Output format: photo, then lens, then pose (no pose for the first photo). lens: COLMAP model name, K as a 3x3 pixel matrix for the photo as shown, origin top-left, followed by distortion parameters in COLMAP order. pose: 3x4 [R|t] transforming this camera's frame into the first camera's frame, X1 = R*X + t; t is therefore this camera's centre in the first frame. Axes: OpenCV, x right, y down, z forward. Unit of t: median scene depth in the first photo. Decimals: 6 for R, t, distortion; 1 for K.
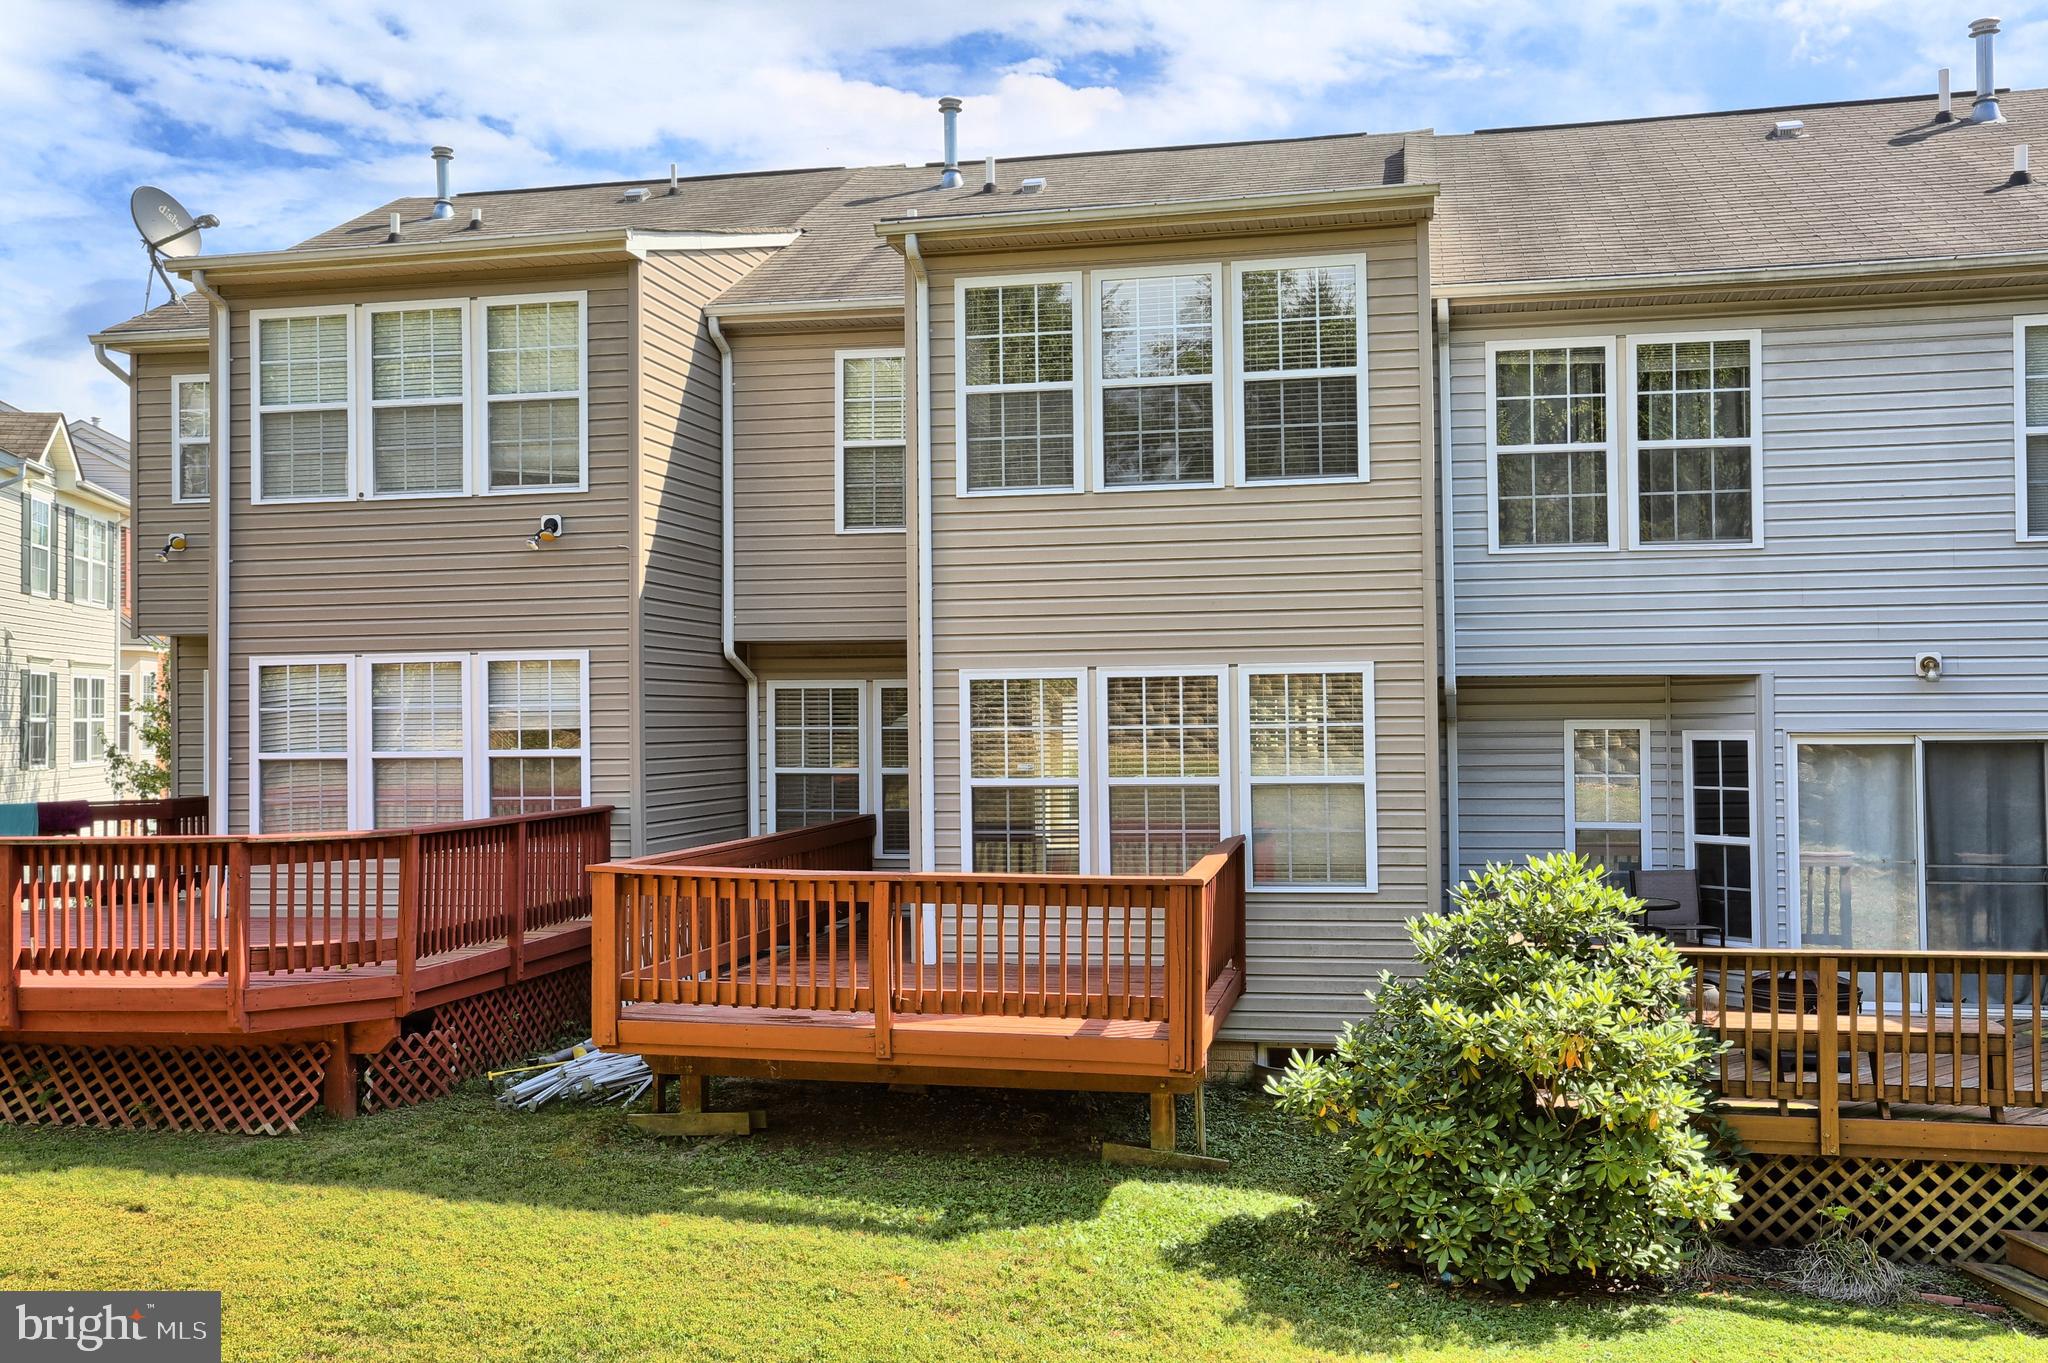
lens RADIAL K [[1929.6, 0, 1016.5], [0, 1929.6, 690.9], [0, 0, 1]] dist [0.019241, 0.000000]
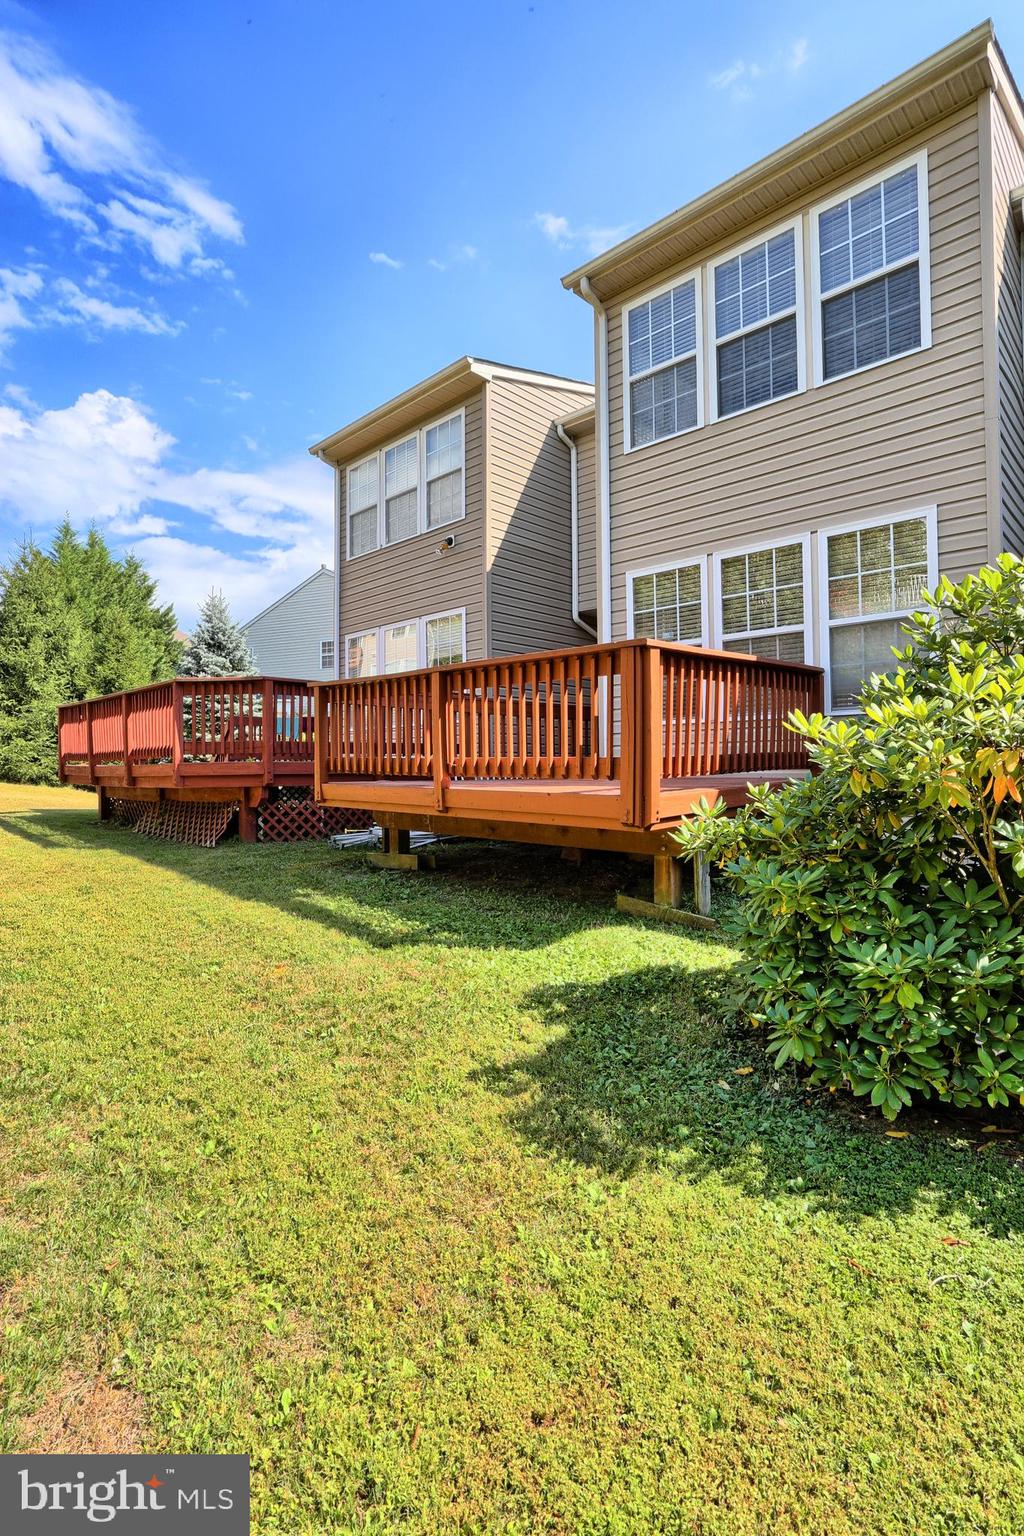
lens RADIAL K [[747.2, 0, 513.7], [0, 747.2, 763.2], [0, 0, 1]] dist [-0.053833, 0.019015]
pose [[0.848259, 0.000355, -0.529582, 0.197913], [0.007814, 0.999883, 0.013186, 0.125941], [0.529525, -0.015324, 0.848156, 0.497511]]
